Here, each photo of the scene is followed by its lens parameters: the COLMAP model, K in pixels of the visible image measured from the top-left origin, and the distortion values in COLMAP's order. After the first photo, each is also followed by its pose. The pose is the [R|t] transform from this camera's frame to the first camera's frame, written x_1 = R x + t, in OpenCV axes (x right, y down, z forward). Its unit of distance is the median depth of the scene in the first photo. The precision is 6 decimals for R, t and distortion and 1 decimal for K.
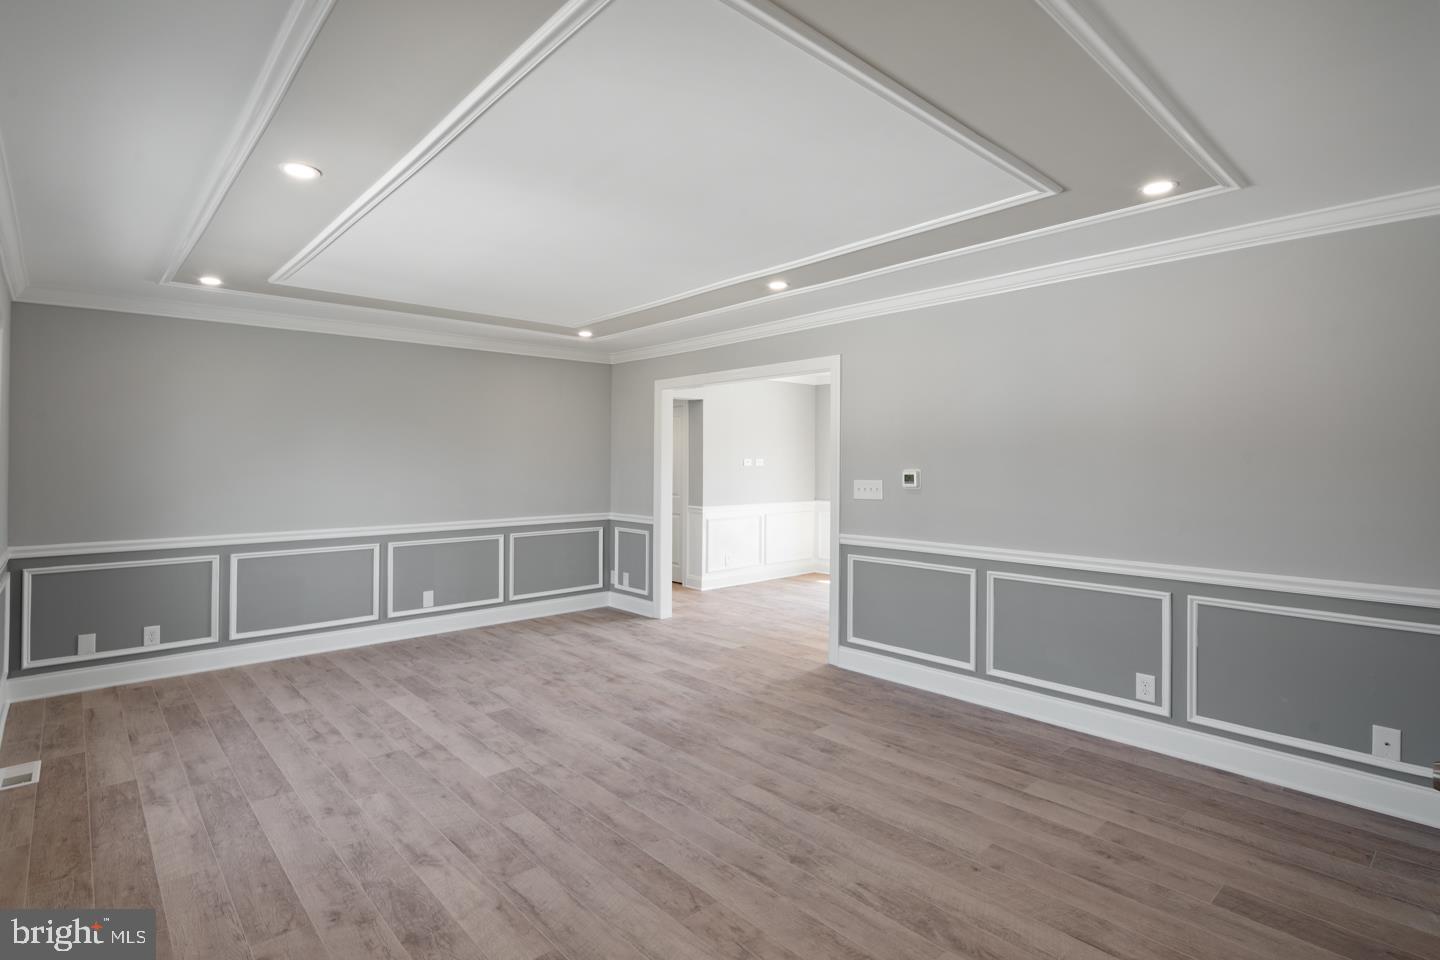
lens RADIAL K [[700.0, 0, 685.5], [0, 700.0, 452.2], [0, 0, 1]] dist [0.009396, -0.004883]
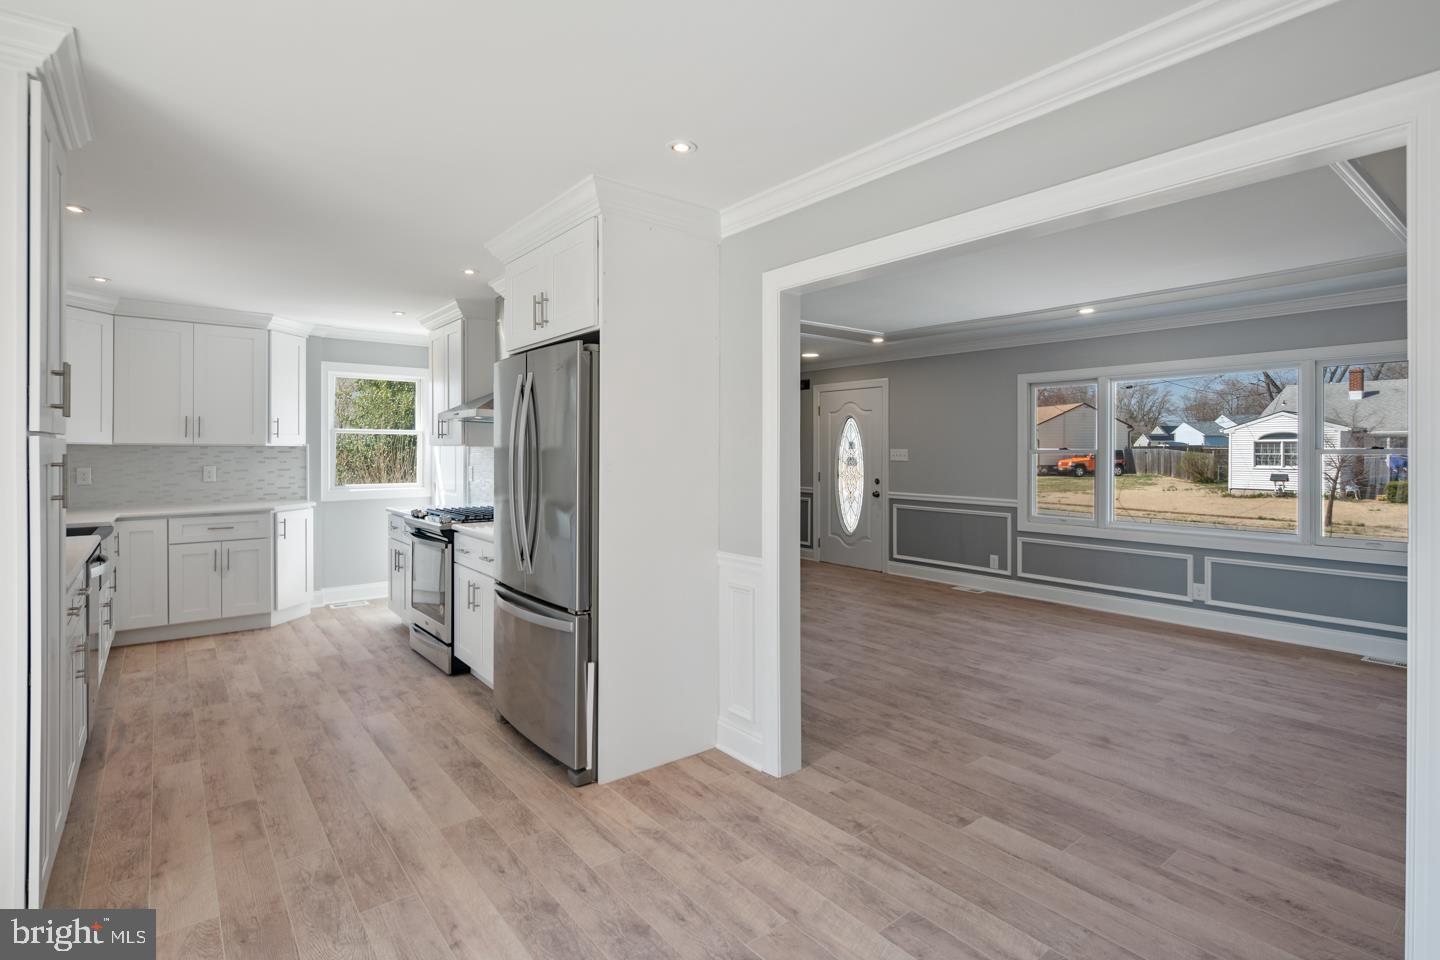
lens RADIAL K [[700.0, 0, 695.7], [0, 700.0, 451.4], [0, 0, 1]] dist [0.009396, -0.004883]
pose [[-0.998525, 0.002172, 0.054248, 0.364830], [0.001333, 0.999879, -0.015489, 0.038821], [-0.054276, -0.015394, -0.998407, 2.259752]]
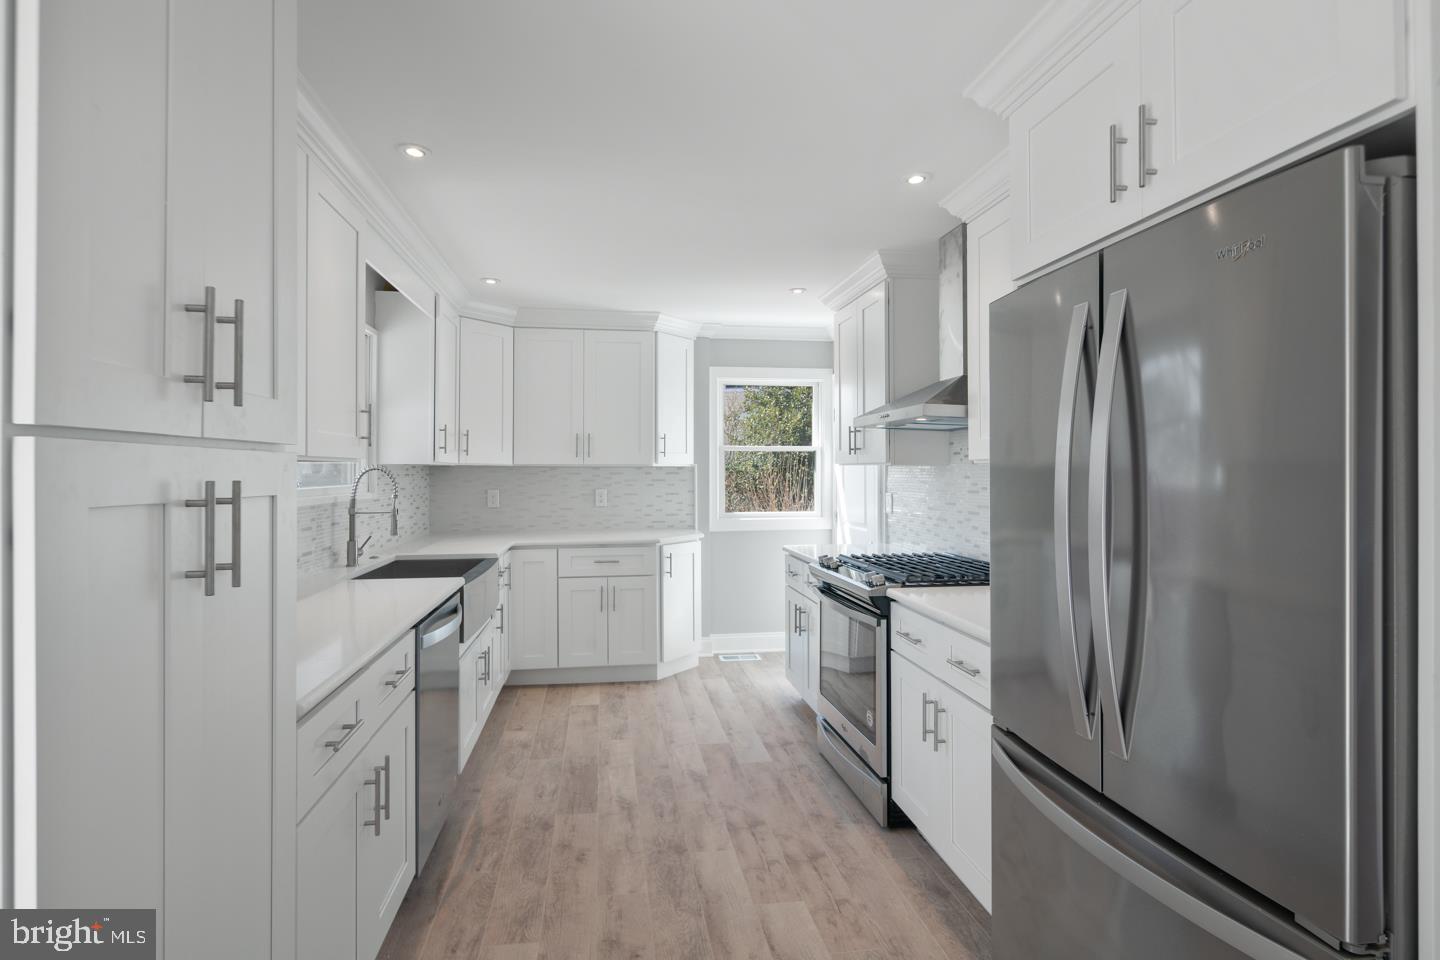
lens RADIAL K [[700.0, 0, 691.5], [0, 700.0, 466.0], [0, 0, 1]] dist [0.009396, -0.004883]
pose [[-0.837481, 0.008290, 0.546403, 0.613705], [-0.005029, 0.999726, -0.022875, 0.030569], [-0.546443, -0.021905, -0.837210, 1.826082]]
